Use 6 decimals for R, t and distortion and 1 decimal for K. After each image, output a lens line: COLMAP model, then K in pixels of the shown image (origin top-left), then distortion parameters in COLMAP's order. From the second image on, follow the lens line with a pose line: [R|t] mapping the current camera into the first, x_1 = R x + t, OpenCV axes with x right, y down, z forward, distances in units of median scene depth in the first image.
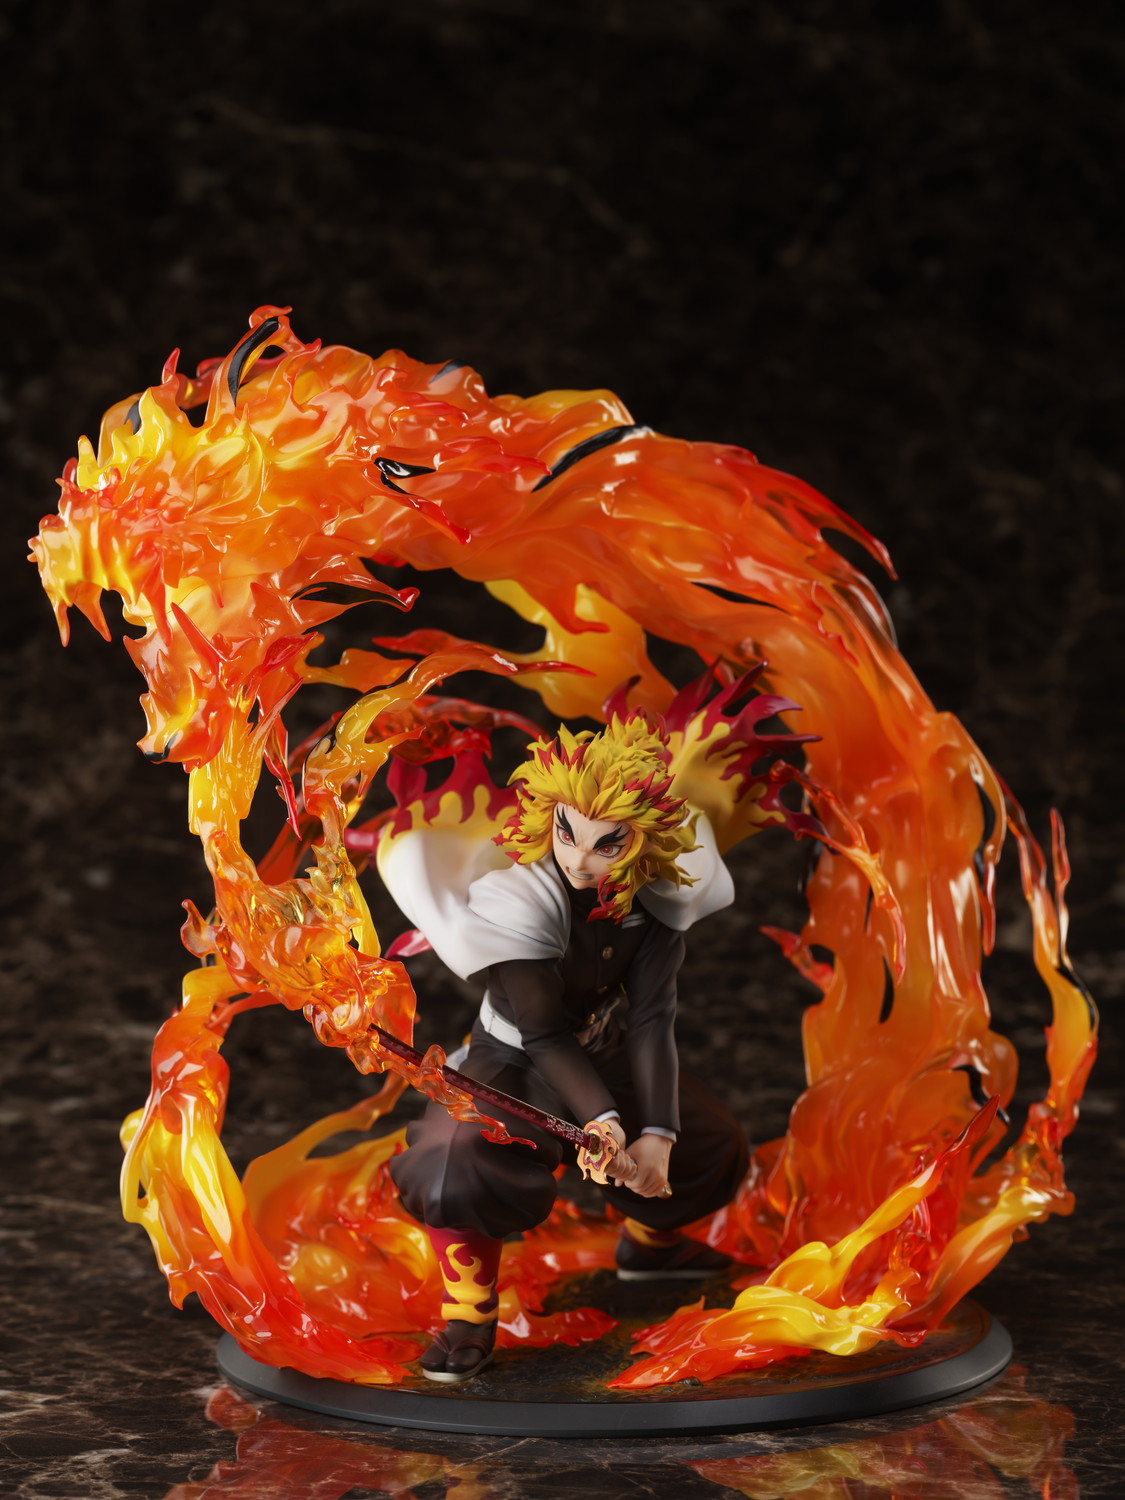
lens RADIAL K [[4089.4, 0, 562.5], [0, 4089.4, 750.0], [0, 0, 1]] dist [0.051858, -0.538370]
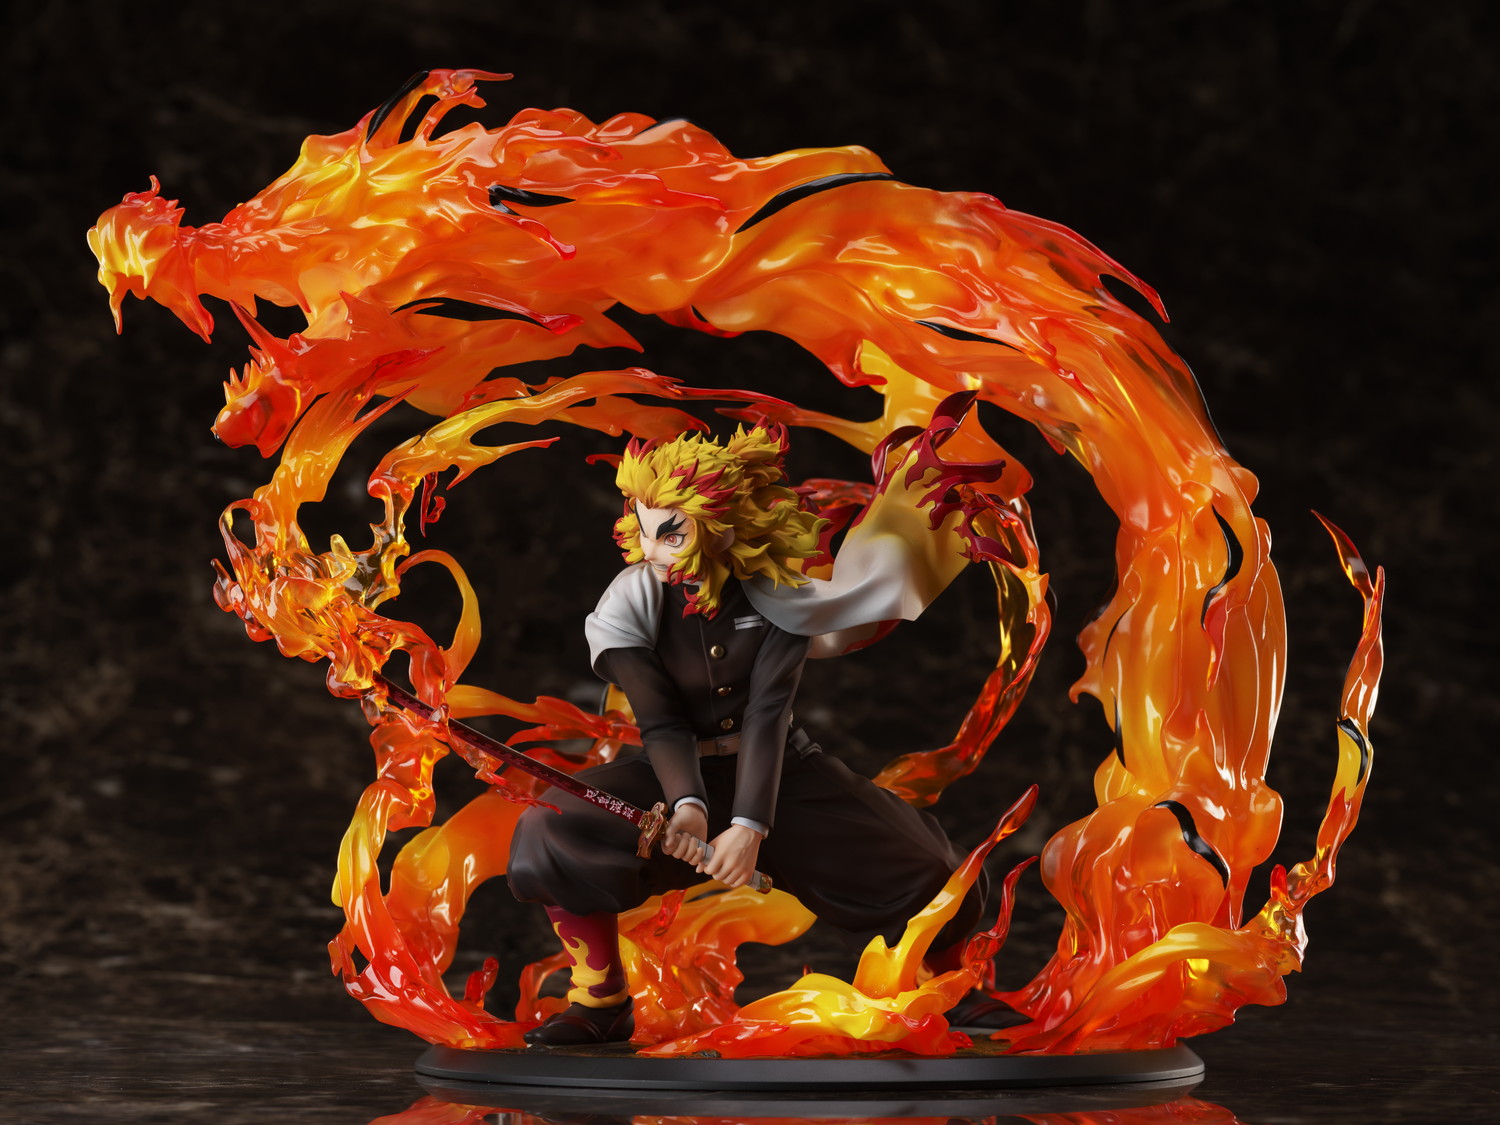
lens RADIAL K [[4089.4, 0, 750.0], [0, 4089.4, 562.5], [0, 0, 1]] dist [0.051858, -0.538370]
pose [[0.845140, -0.030706, -0.533663, 0.575038], [-0.039518, 0.992028, -0.119662, 0.152035], [0.533082, 0.122220, 0.837189, 0.140319]]
